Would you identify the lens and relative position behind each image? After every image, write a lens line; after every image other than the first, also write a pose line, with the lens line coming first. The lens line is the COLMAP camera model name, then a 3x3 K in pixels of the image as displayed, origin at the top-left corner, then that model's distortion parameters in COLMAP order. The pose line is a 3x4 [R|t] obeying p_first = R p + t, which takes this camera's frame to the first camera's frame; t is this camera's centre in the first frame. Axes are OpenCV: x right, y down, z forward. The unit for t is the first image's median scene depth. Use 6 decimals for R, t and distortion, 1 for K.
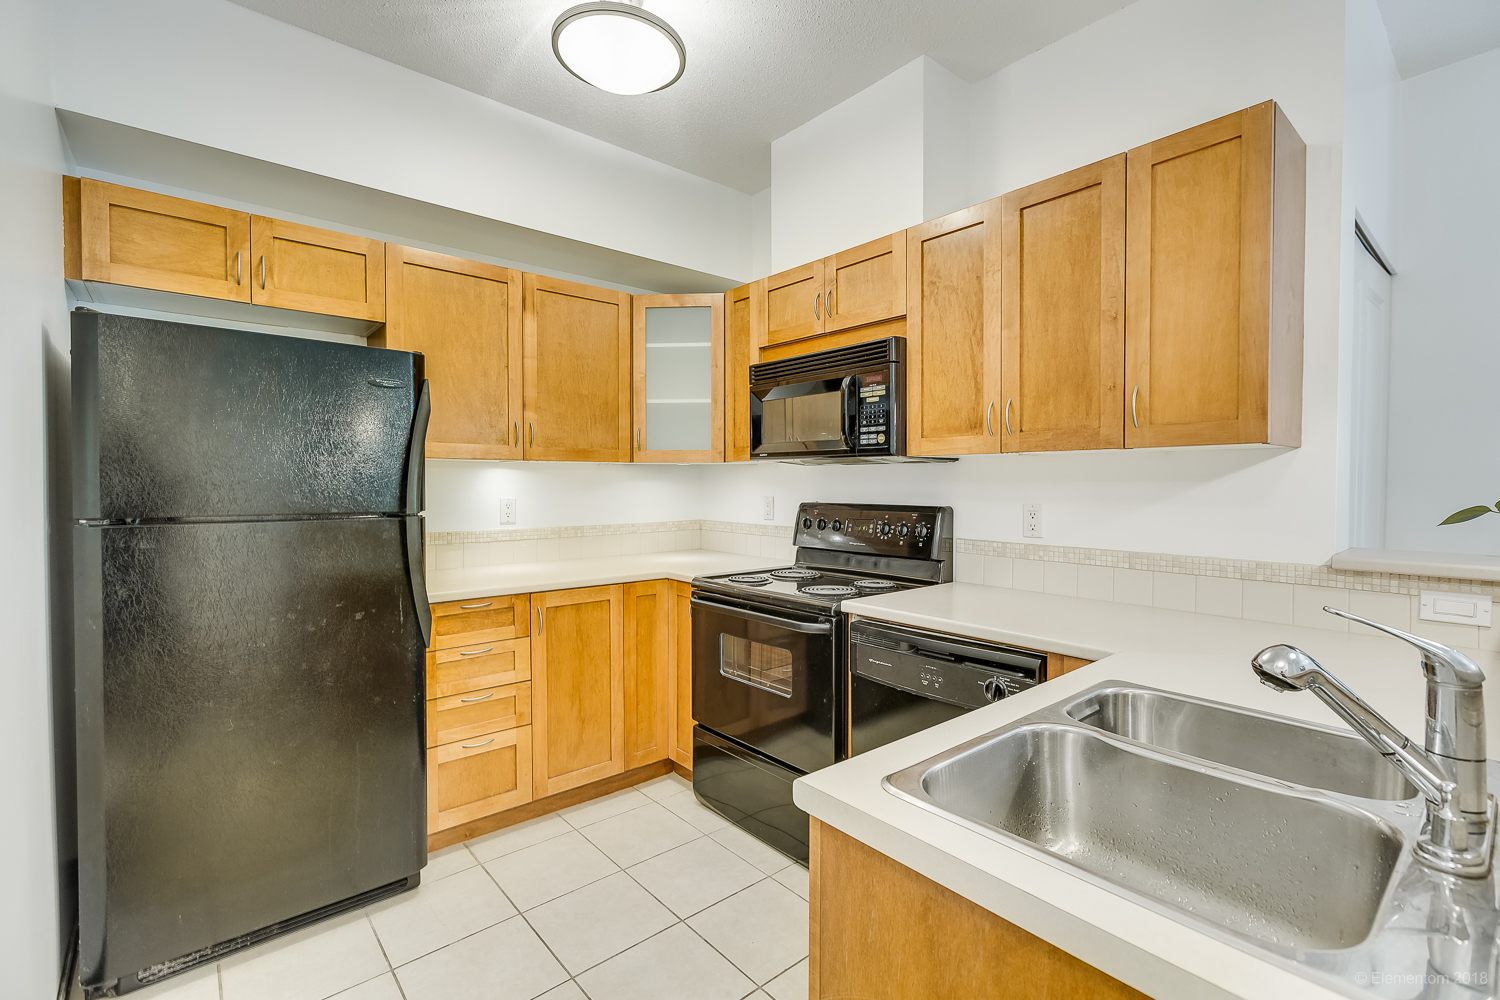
lens RADIAL K [[667.1, 0, 755.9], [0, 667.1, 495.2], [0, 0, 1]] dist [0.004742, -0.002544]
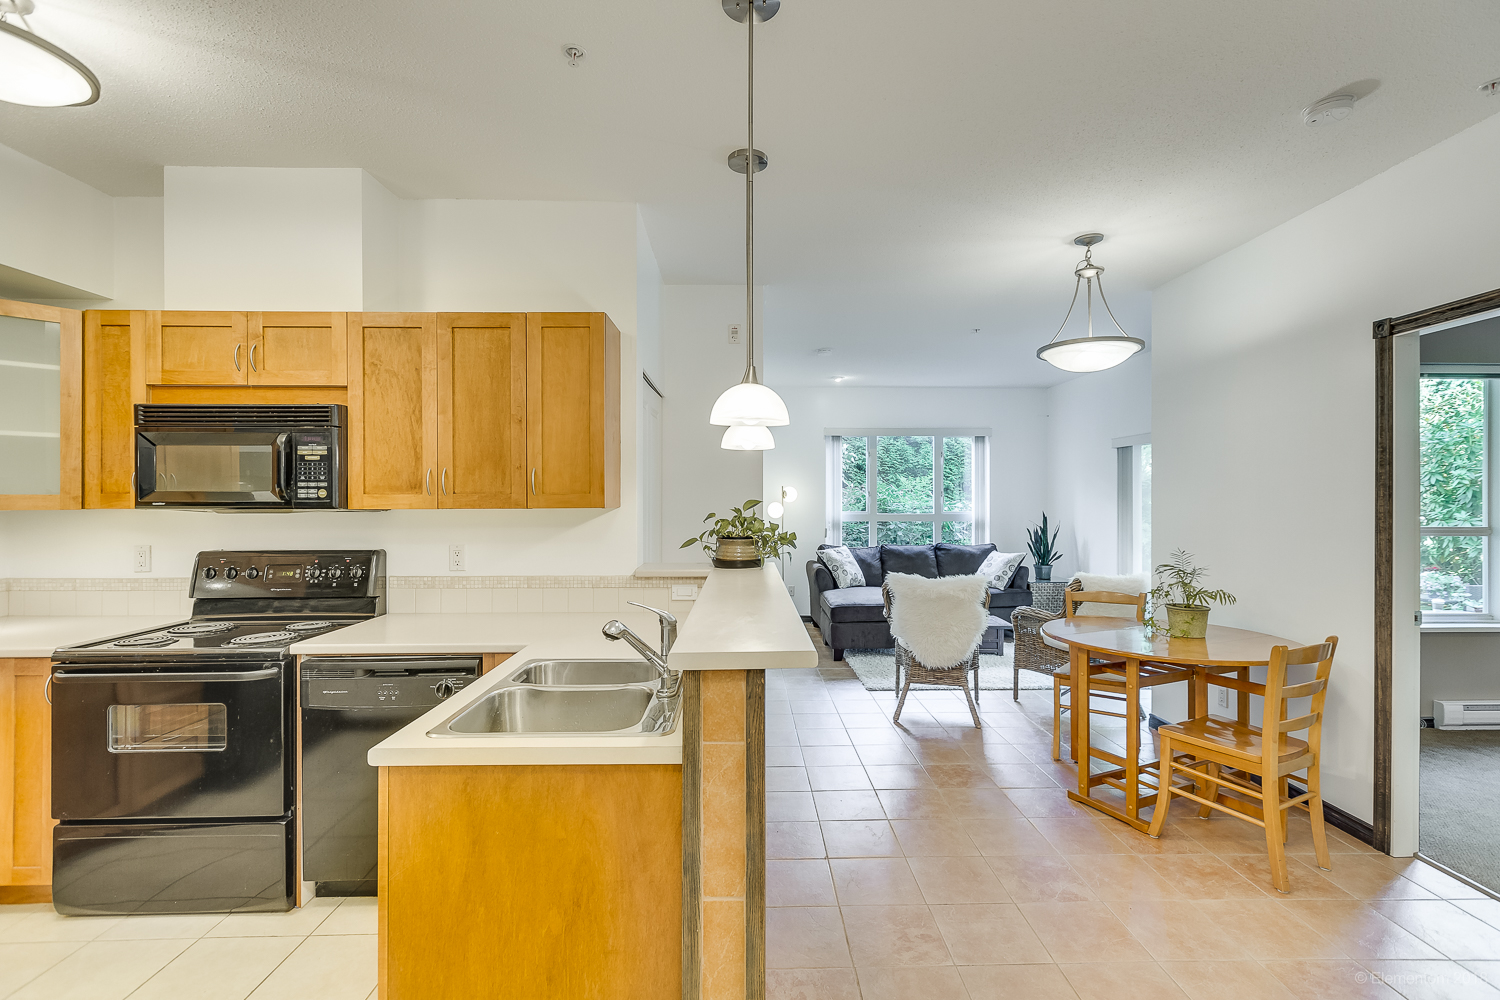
lens RADIAL K [[667.1, 0, 757.4], [0, 667.1, 497.8], [0, 0, 1]] dist [0.004742, -0.002544]
pose [[0.635565, -0.000057, 0.772047, -0.213965], [0.017378, 0.999748, -0.014232, -0.049789], [-0.771851, 0.022461, 0.635406, -0.271732]]
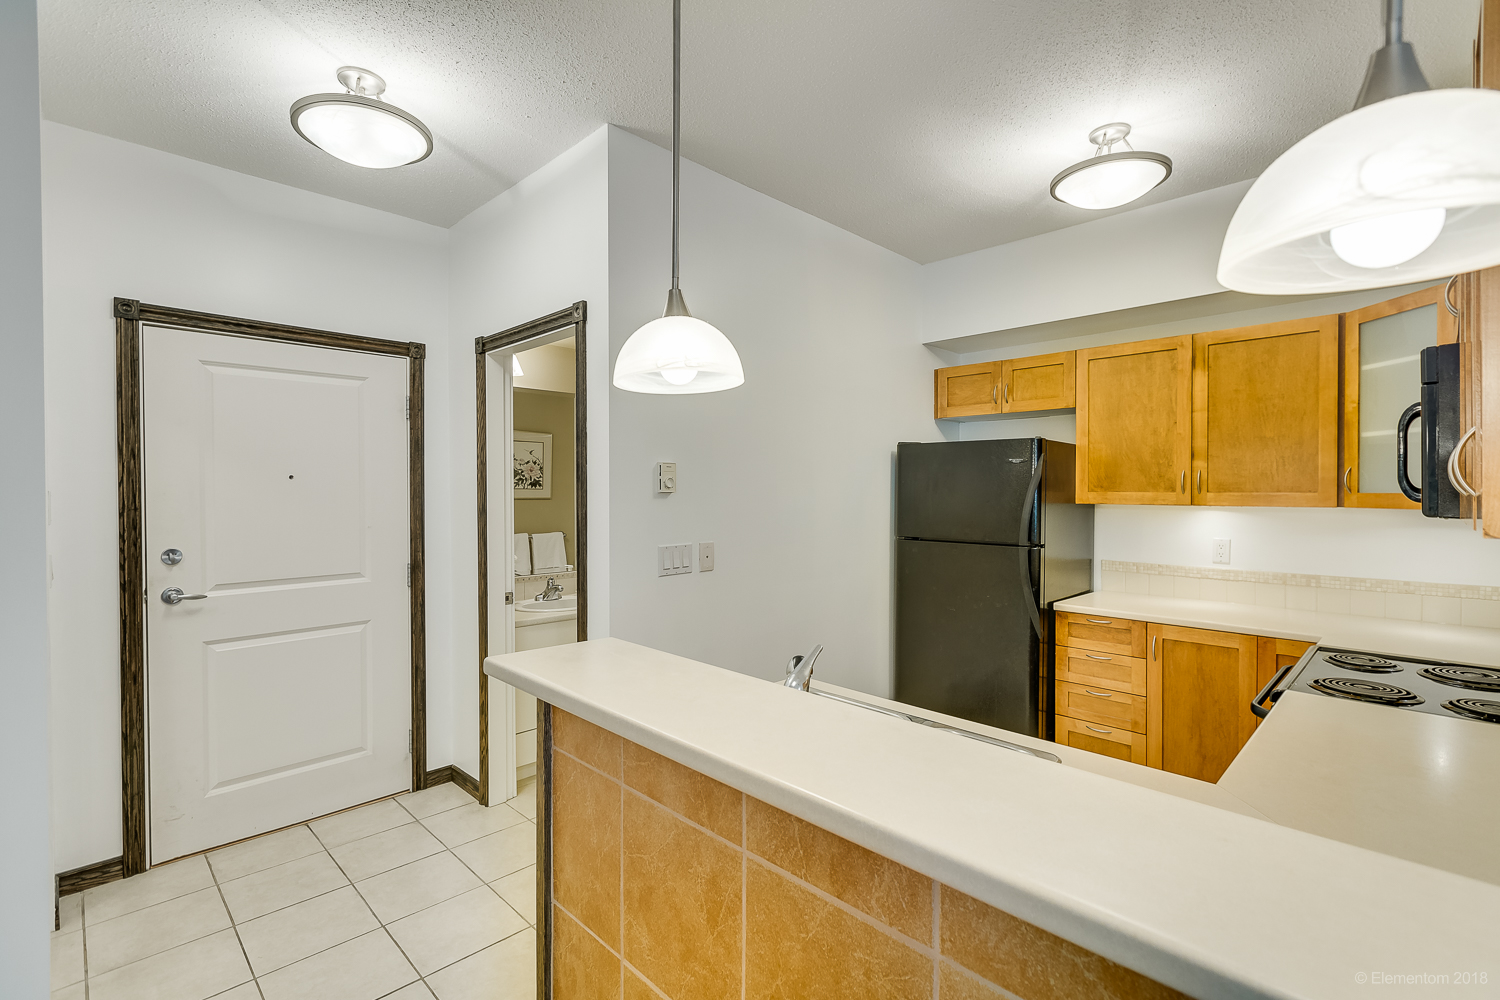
lens RADIAL K [[667.1, 0, 750.2], [0, 667.1, 498.0], [0, 0, 1]] dist [0.004742, -0.002544]
pose [[0.073782, 0.008538, -0.997238, 0.878525], [-0.023390, 0.999703, 0.006828, -0.070191], [0.997000, 0.022821, 0.073960, 0.249258]]
